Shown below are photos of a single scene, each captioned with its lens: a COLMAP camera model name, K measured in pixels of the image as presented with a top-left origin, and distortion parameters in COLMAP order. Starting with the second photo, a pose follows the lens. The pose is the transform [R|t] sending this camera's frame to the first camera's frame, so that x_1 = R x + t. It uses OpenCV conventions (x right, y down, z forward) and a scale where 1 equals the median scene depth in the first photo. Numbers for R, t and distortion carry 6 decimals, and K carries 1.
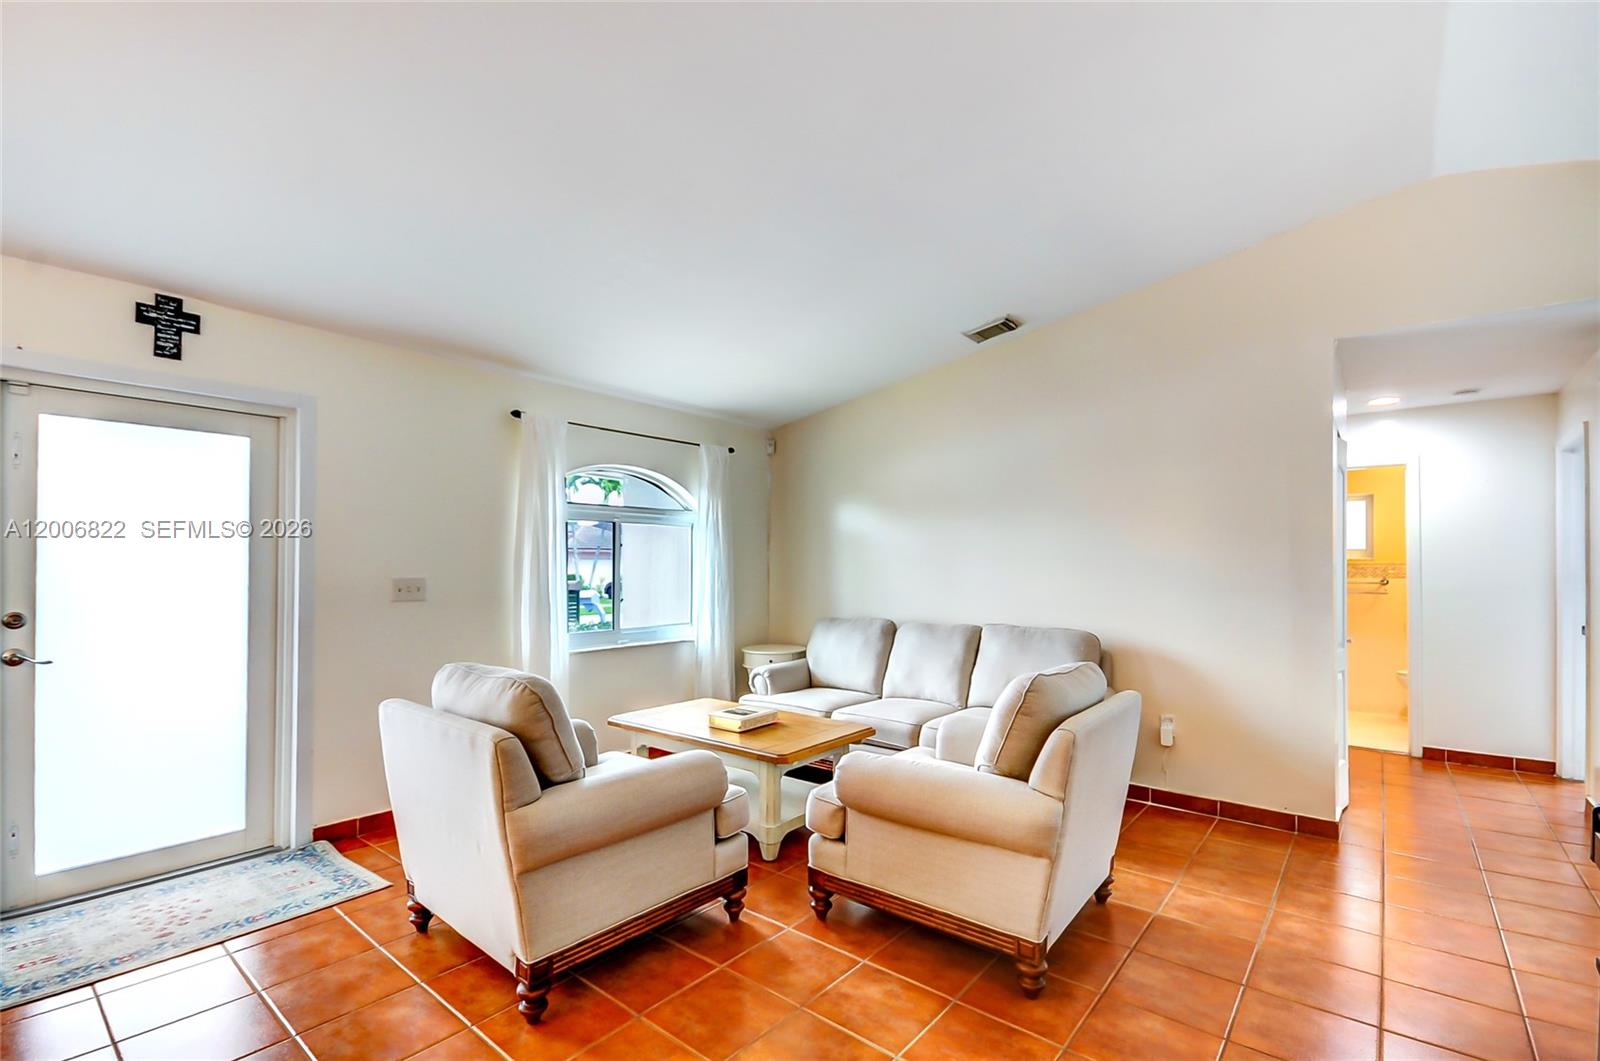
lens RADIAL K [[706.9, 0, 803.1], [0, 706.9, 551.1], [0, 0, 1]] dist [0.000540, -0.000001]
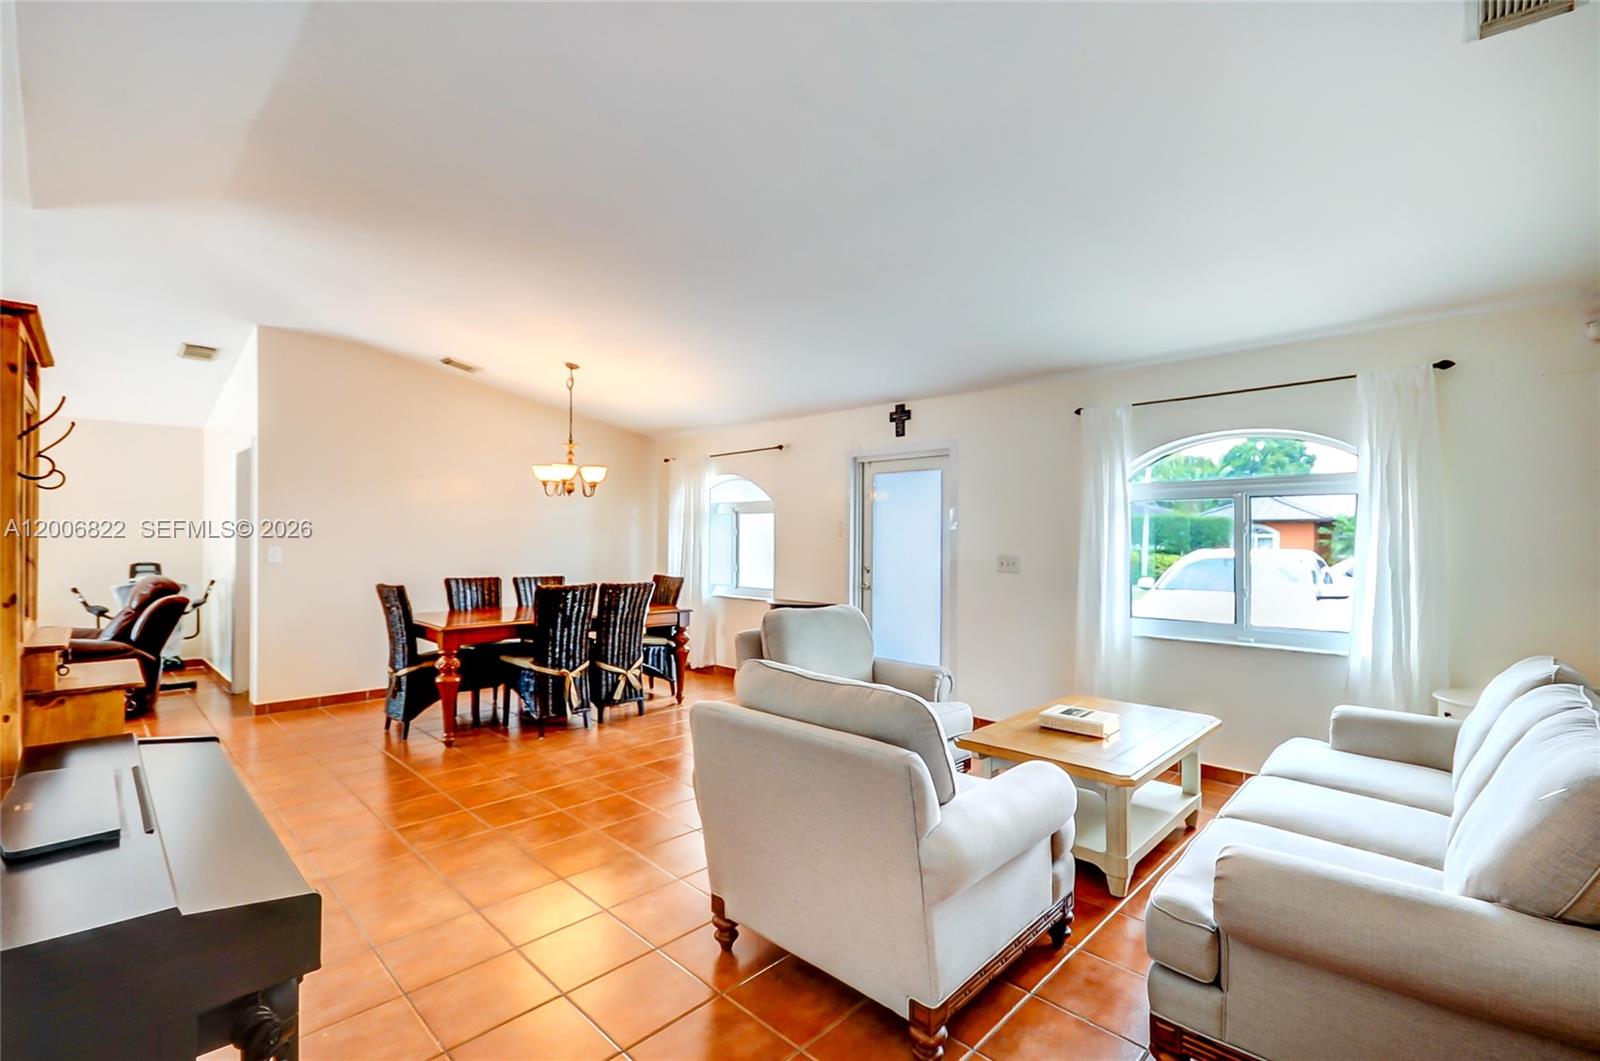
lens RADIAL K [[706.3, 0, 800.0], [0, 706.3, 530.5], [0, 0, 1]] dist [0.000159, -0.000198]
pose [[-0.090525, -0.013251, -0.995806, 0.926643], [0.013985, 0.999796, -0.014576, 0.004882], [0.995796, -0.015245, -0.090321, 0.808455]]
